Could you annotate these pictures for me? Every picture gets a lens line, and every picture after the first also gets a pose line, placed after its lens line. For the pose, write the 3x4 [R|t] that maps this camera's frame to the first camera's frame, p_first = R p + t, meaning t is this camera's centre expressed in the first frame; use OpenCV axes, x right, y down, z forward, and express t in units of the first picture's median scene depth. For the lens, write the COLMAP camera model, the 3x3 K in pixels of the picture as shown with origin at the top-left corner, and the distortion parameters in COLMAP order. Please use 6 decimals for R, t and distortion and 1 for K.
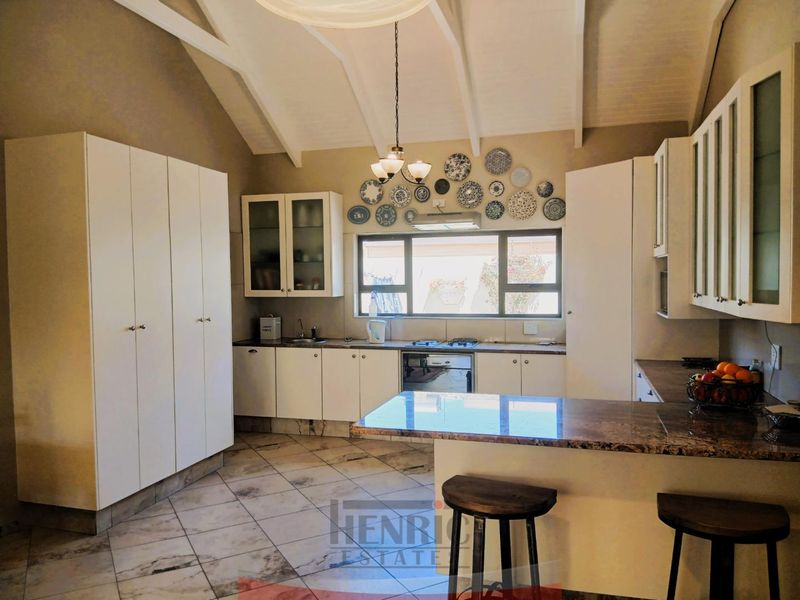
lens RADIAL K [[607.1, 0, 400.0], [0, 607.1, 300.0], [0, 0, 1]] dist [0.120896, -0.205784]
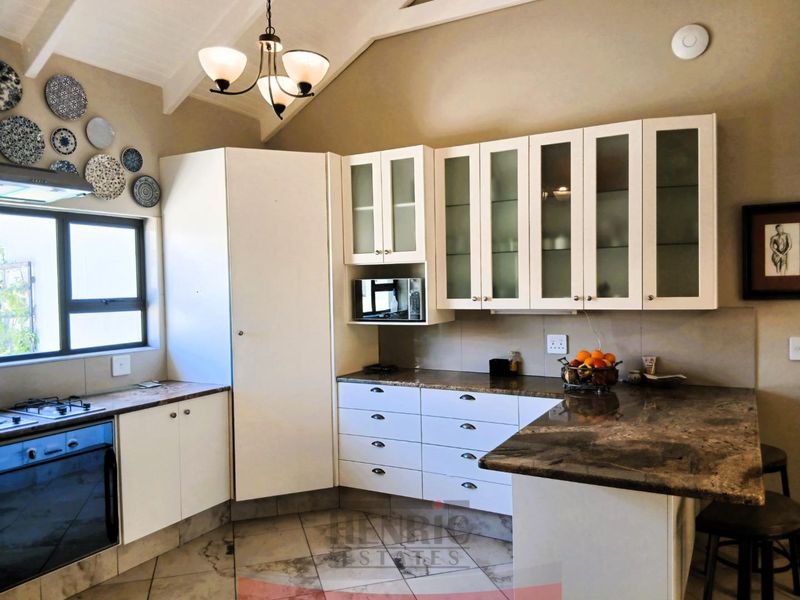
lens RADIAL K [[607.1, 0, 400.0], [0, 607.1, 300.0], [0, 0, 1]] dist [0.120896, -0.205784]
pose [[0.222197, -0.015181, 0.974884, -0.354406], [0.053163, 0.998580, 0.003433, -0.010744], [-0.973551, 0.051065, 0.222688, 0.540729]]
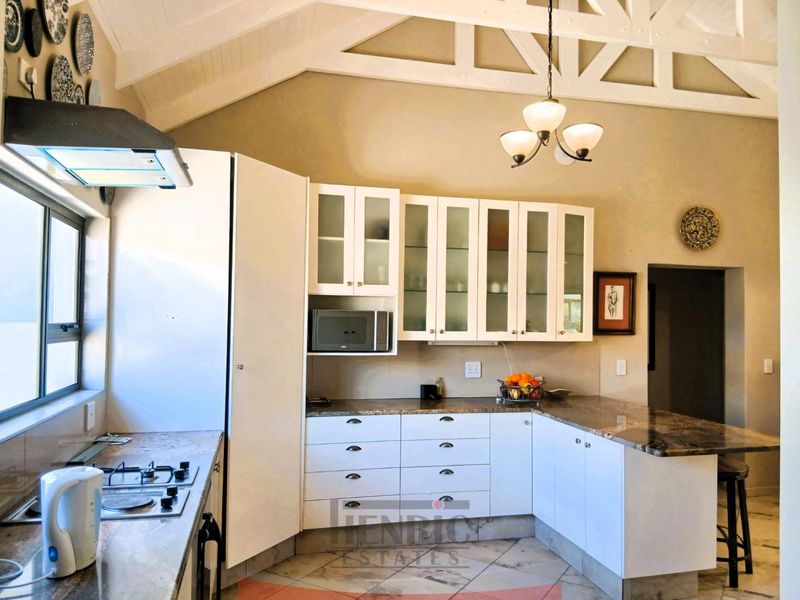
lens RADIAL K [[607.1, 0, 400.0], [0, 607.1, 300.0], [0, 0, 1]] dist [0.120896, -0.205784]
pose [[-0.496179, 0.032894, 0.867597, -0.320827], [0.025479, 0.999403, -0.023320, -0.026859], [-0.867846, 0.010534, -0.496721, 0.999160]]
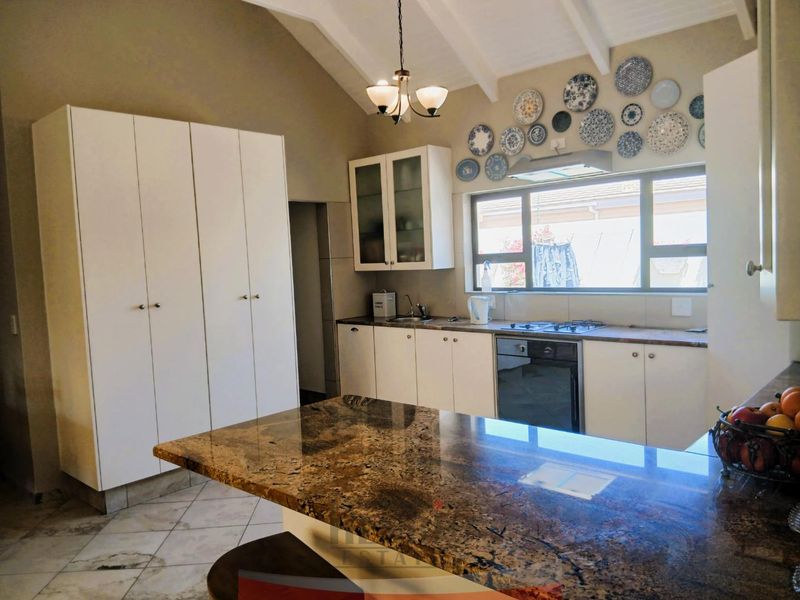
lens RADIAL K [[607.1, 0, 400.0], [0, 607.1, 300.0], [0, 0, 1]] dist [0.120896, -0.205784]
pose [[0.895883, 0.002338, -0.444284, 0.232038], [0.017890, 0.998985, 0.041333, 0.002005], [0.443930, -0.044978, 0.894932, 0.209509]]
